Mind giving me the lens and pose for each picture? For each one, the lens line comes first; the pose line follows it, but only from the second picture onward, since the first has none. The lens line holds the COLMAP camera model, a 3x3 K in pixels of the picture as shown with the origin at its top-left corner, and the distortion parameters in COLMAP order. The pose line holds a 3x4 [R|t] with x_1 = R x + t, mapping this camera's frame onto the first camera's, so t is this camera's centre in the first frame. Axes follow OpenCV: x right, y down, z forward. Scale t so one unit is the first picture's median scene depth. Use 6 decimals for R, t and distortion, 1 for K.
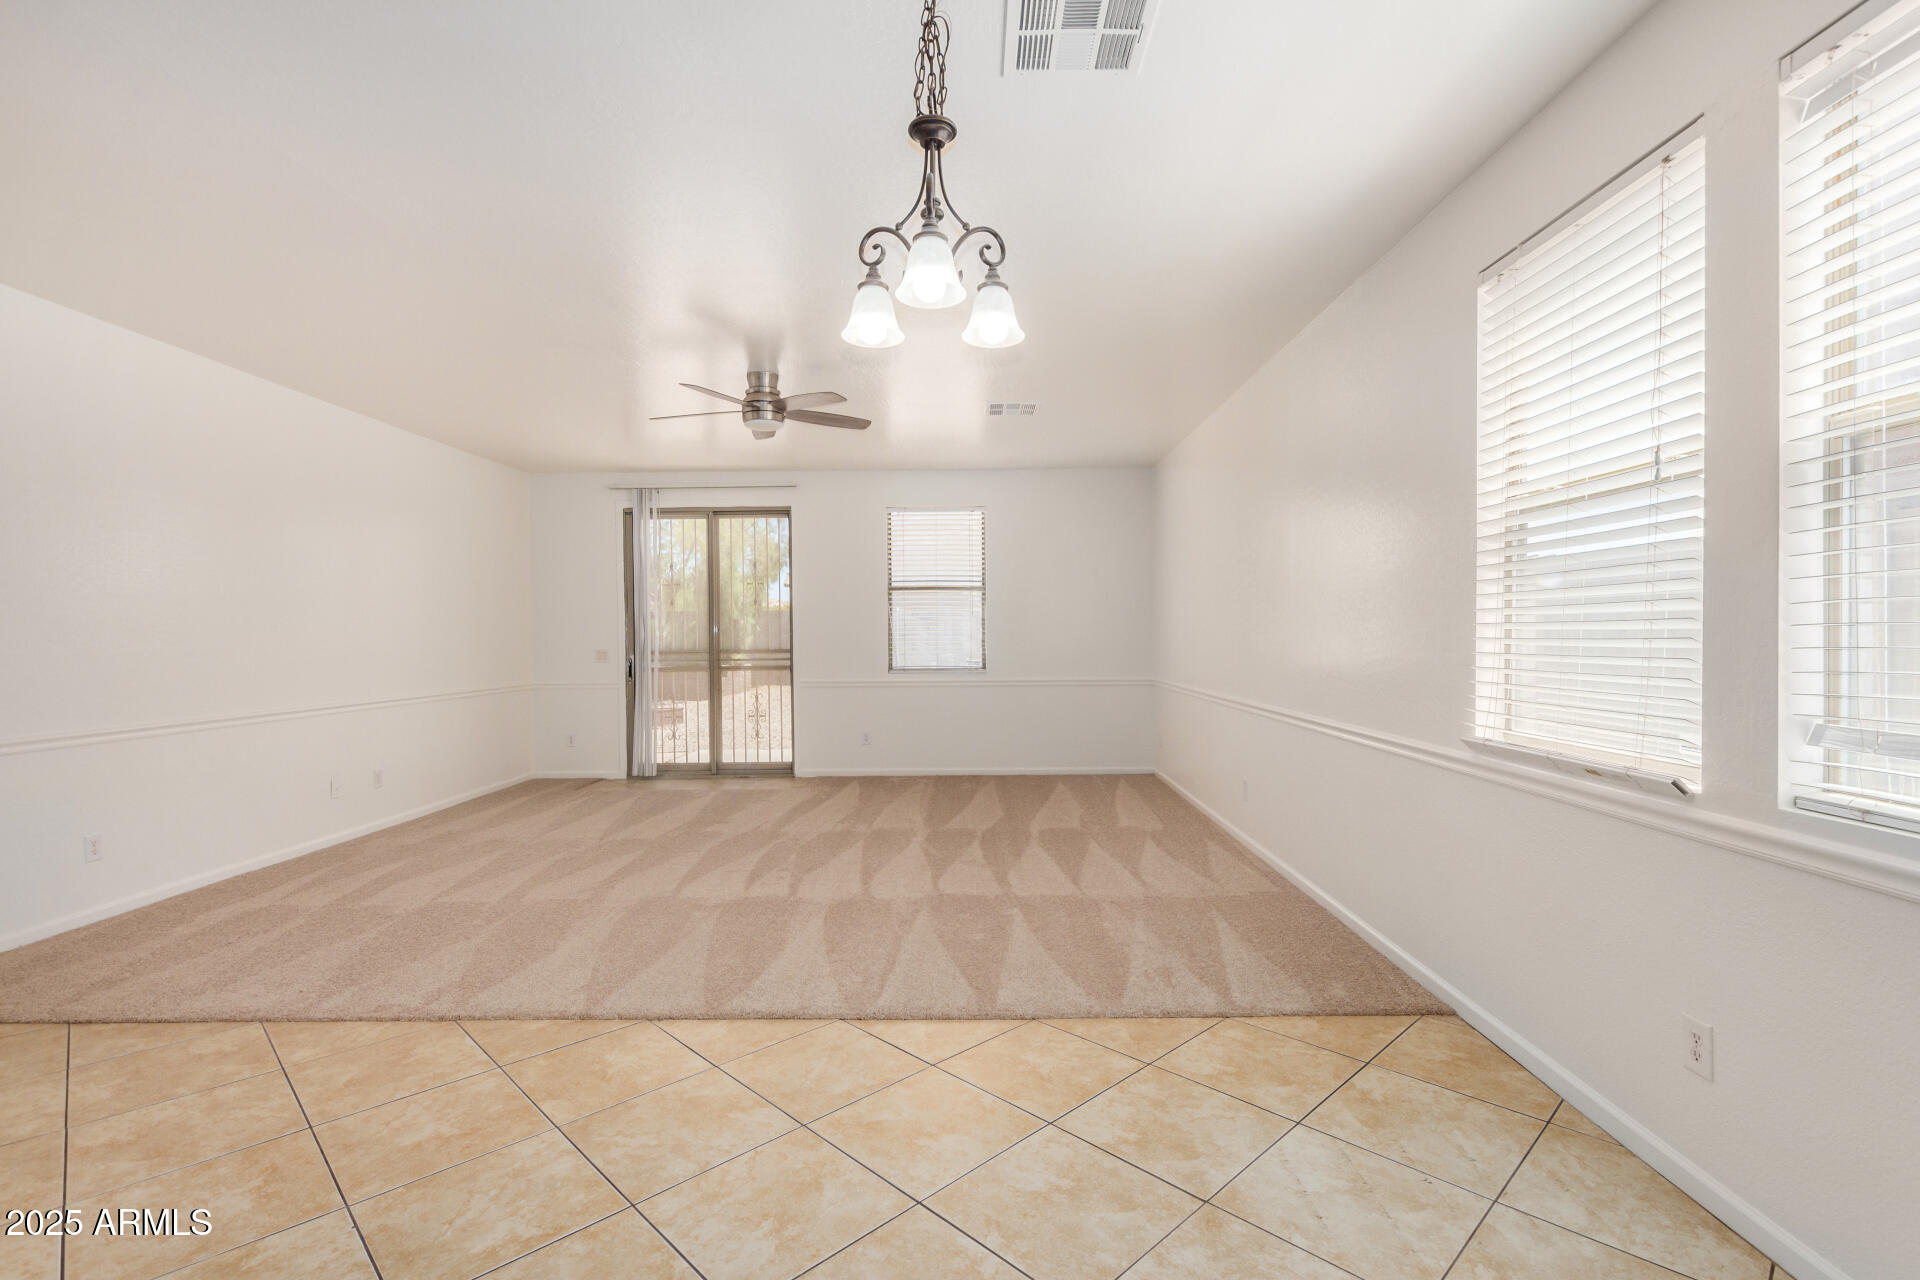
lens RADIAL K [[892.8, 0, 967.3], [0, 892.8, 643.2], [0, 0, 1]] dist [0.011889, -0.004762]
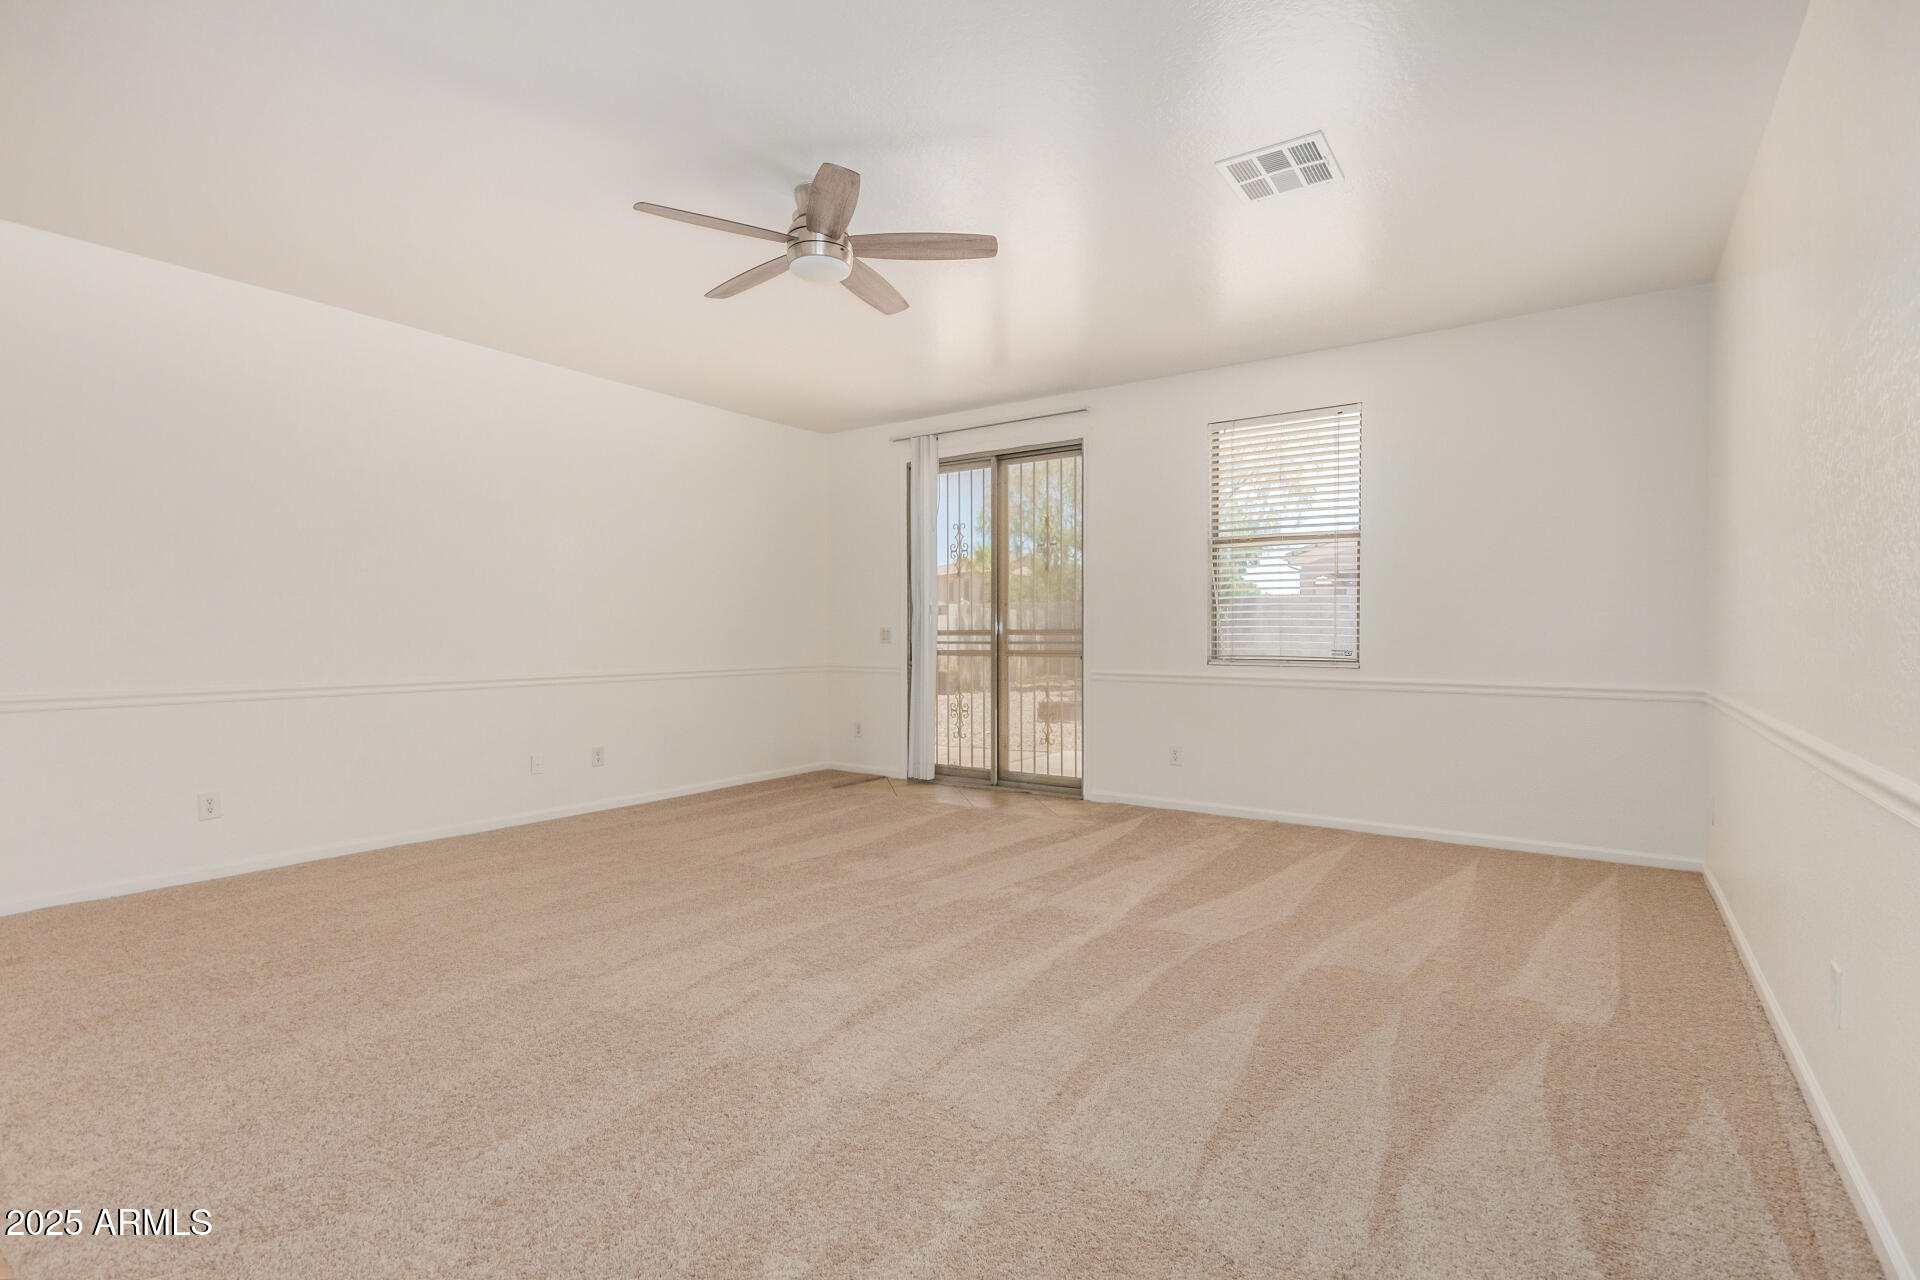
lens RADIAL K [[892.8, 0, 967.3], [0, 892.8, 643.2], [0, 0, 1]] dist [0.011889, -0.004762]
pose [[0.826761, 0.014523, -0.562366, 0.147802], [-0.012579, 0.999894, 0.007330, 0.014392], [0.562413, 0.001014, 0.826856, 0.329594]]
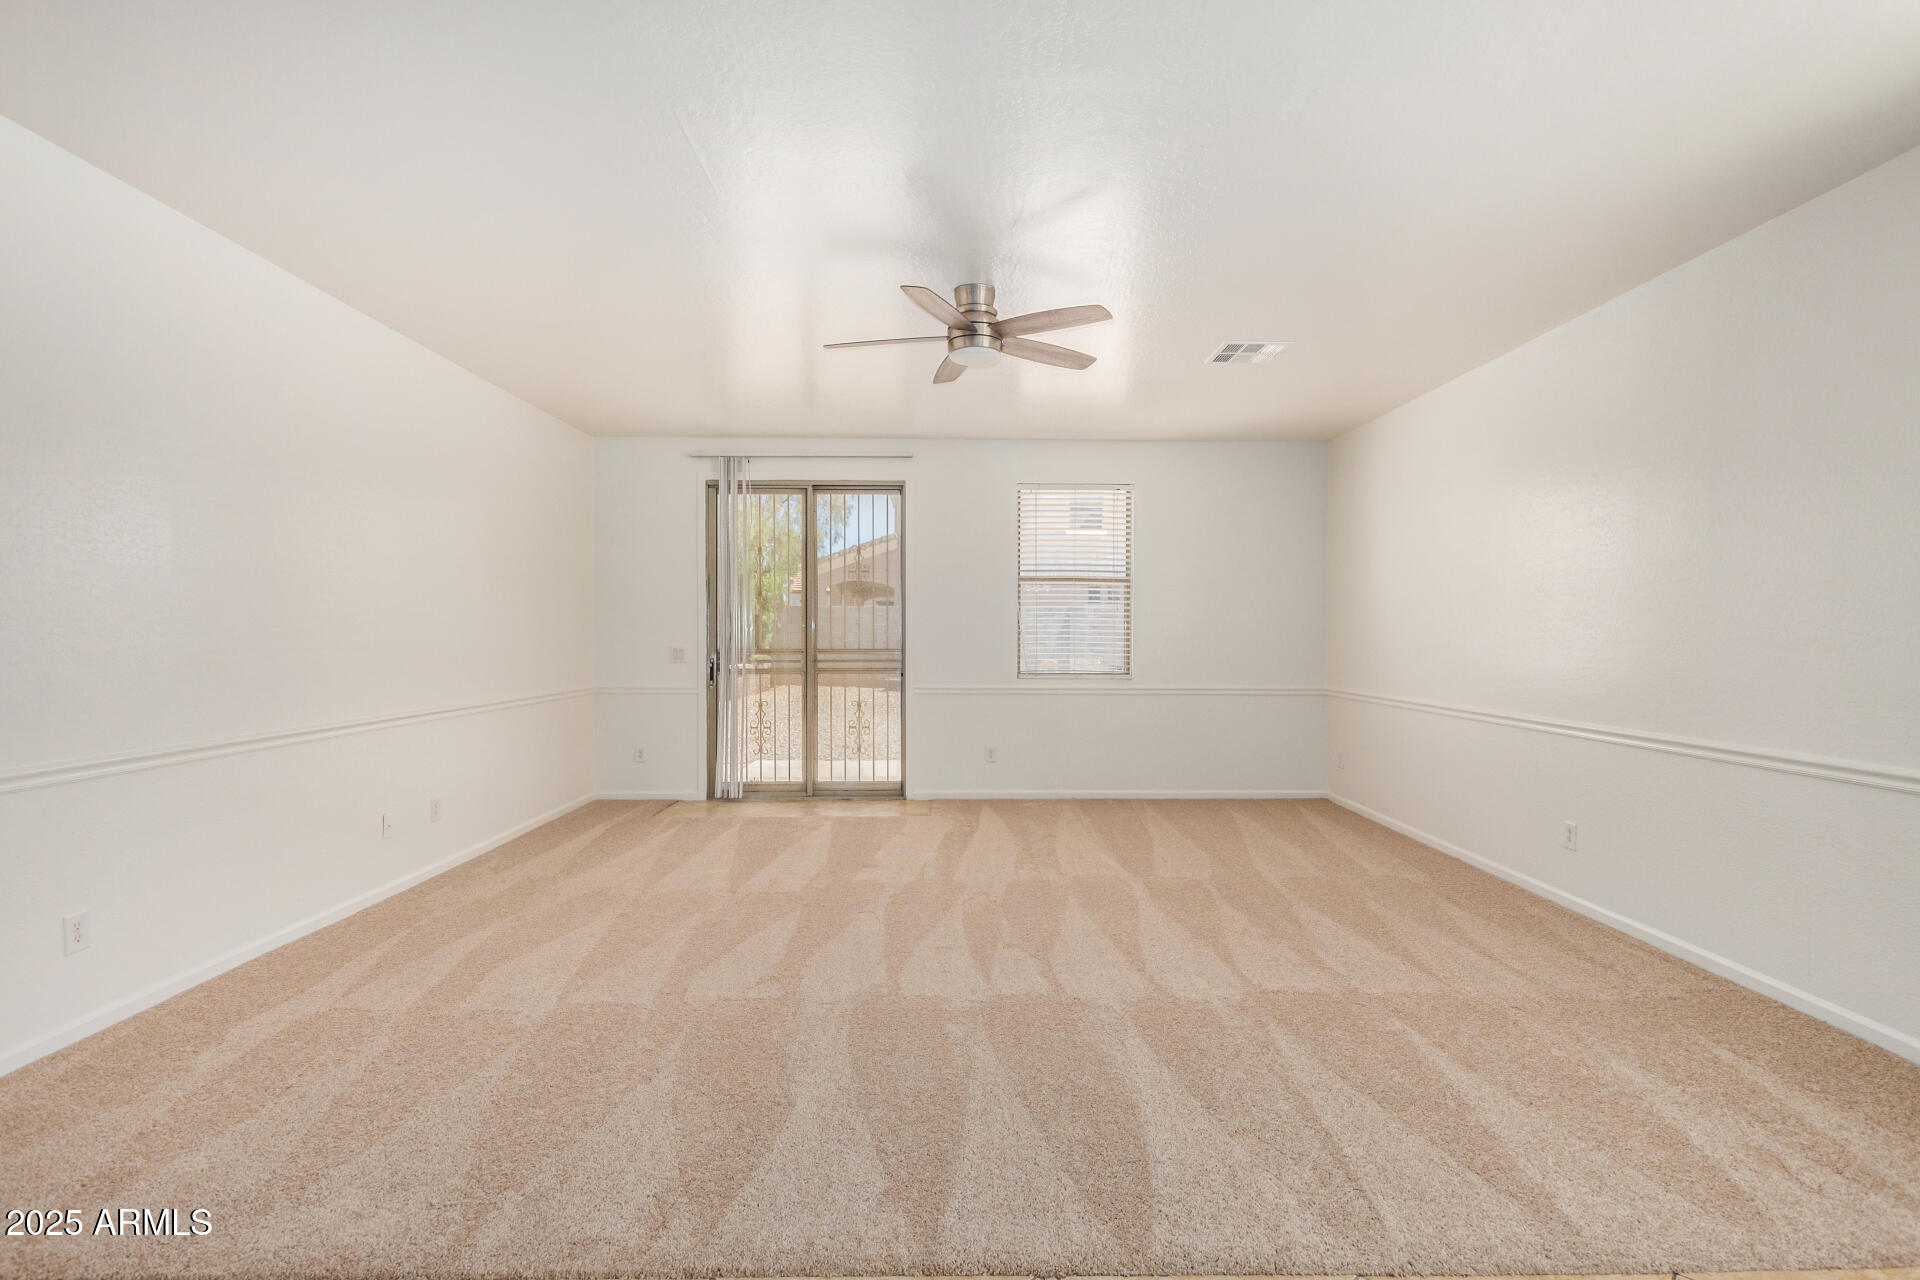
lens RADIAL K [[892.8, 0, 967.3], [0, 892.8, 643.2], [0, 0, 1]] dist [0.011889, -0.004762]
pose [[0.999673, 0.010137, 0.023460, -0.157631], [-0.010146, 0.999949, 0.000250, 0.000205], [-0.023456, -0.000488, 0.999725, 0.151431]]
